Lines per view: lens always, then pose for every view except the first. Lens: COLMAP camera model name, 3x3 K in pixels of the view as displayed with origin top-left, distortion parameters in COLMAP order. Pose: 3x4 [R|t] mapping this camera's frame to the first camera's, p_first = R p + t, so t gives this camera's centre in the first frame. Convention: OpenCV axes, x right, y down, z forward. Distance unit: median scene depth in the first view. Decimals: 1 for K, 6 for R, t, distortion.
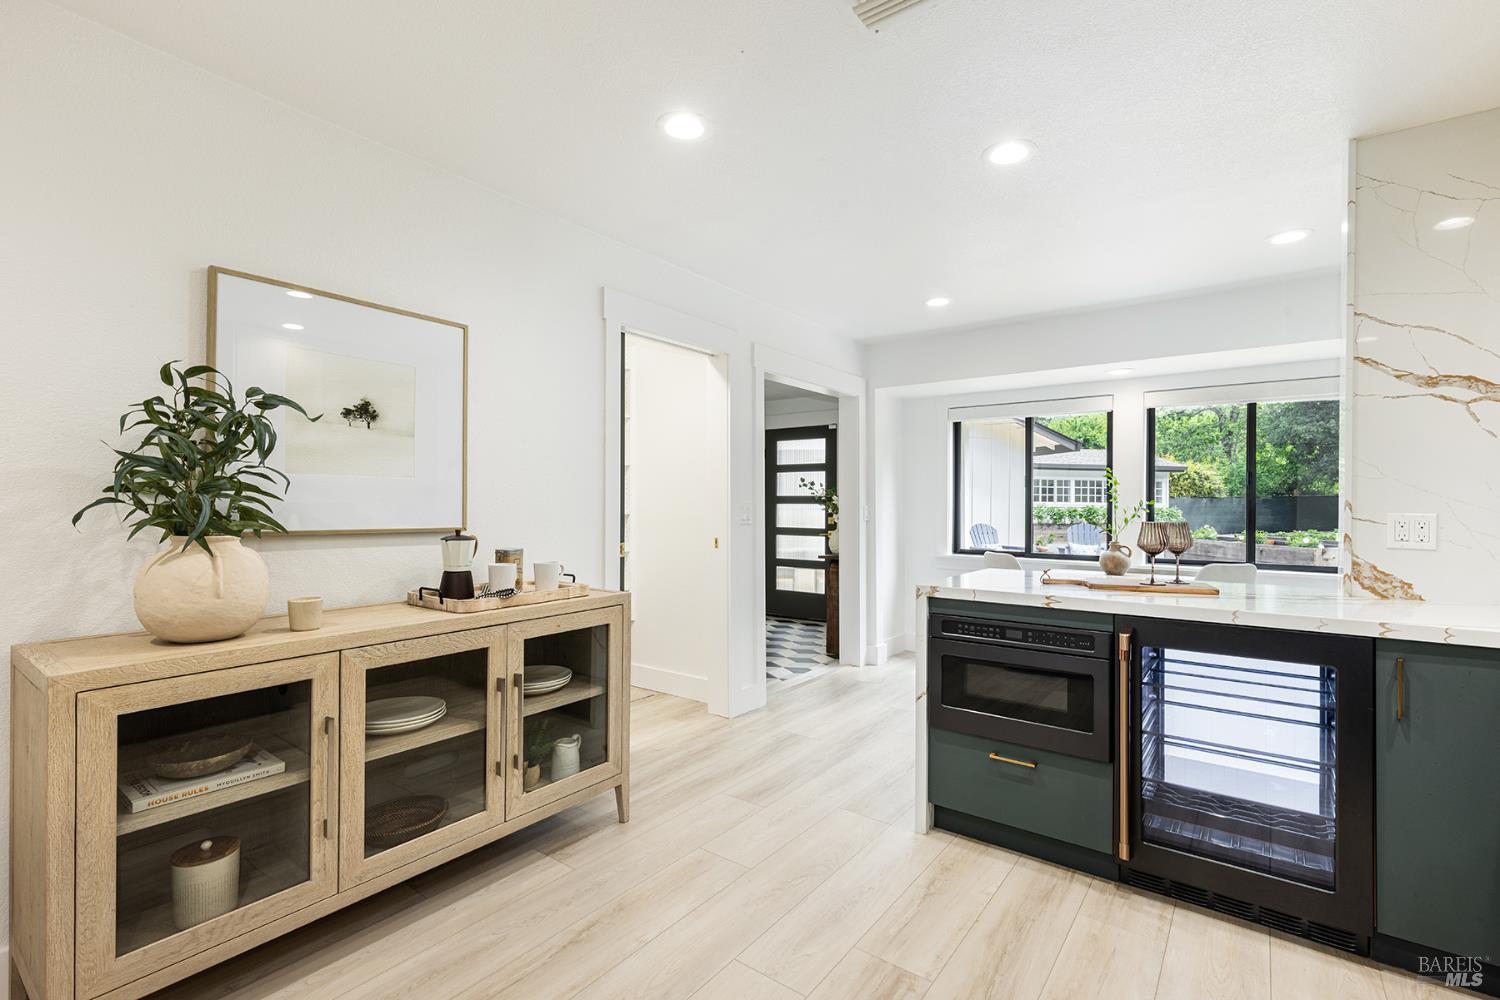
lens RADIAL K [[675.0, 0, 760.6], [0, 675.0, 504.5], [0, 0, 1]] dist [0.009992, -0.000650]
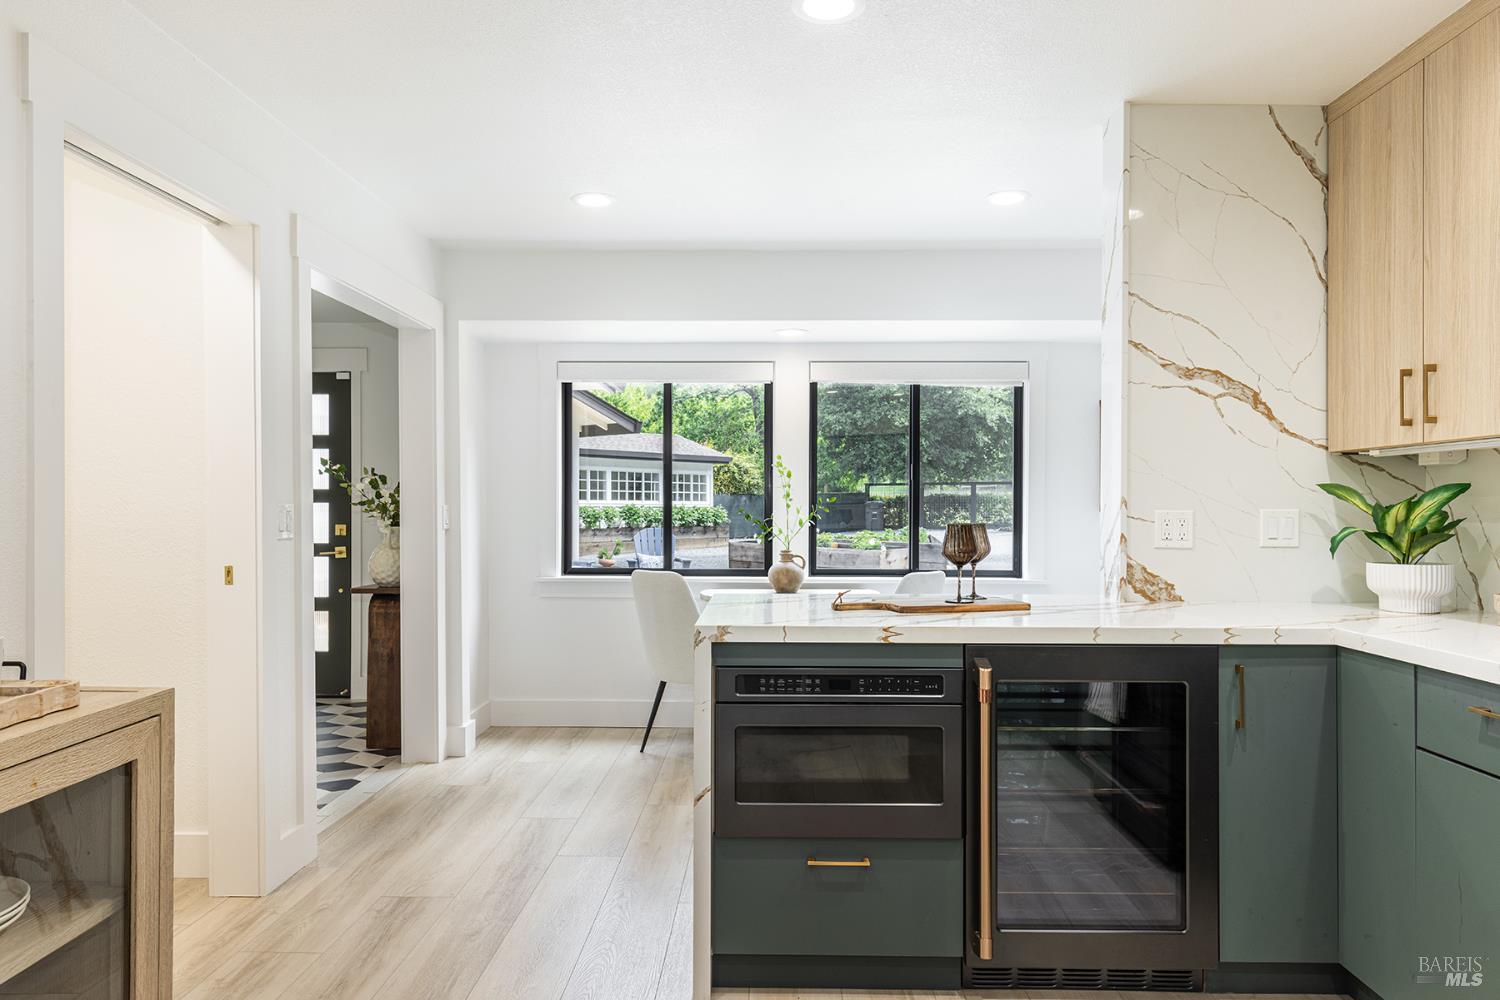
lens RADIAL K [[959.6, 0, 752.2], [0, 959.6, 505.0], [0, 0, 1]] dist [-0.000191, 0.017348]
pose [[0.816075, -0.003274, 0.577937, -0.165289], [0.002378, 0.999995, 0.002308, 0.000501], [-0.577941, -0.000509, 0.816078, 0.136047]]
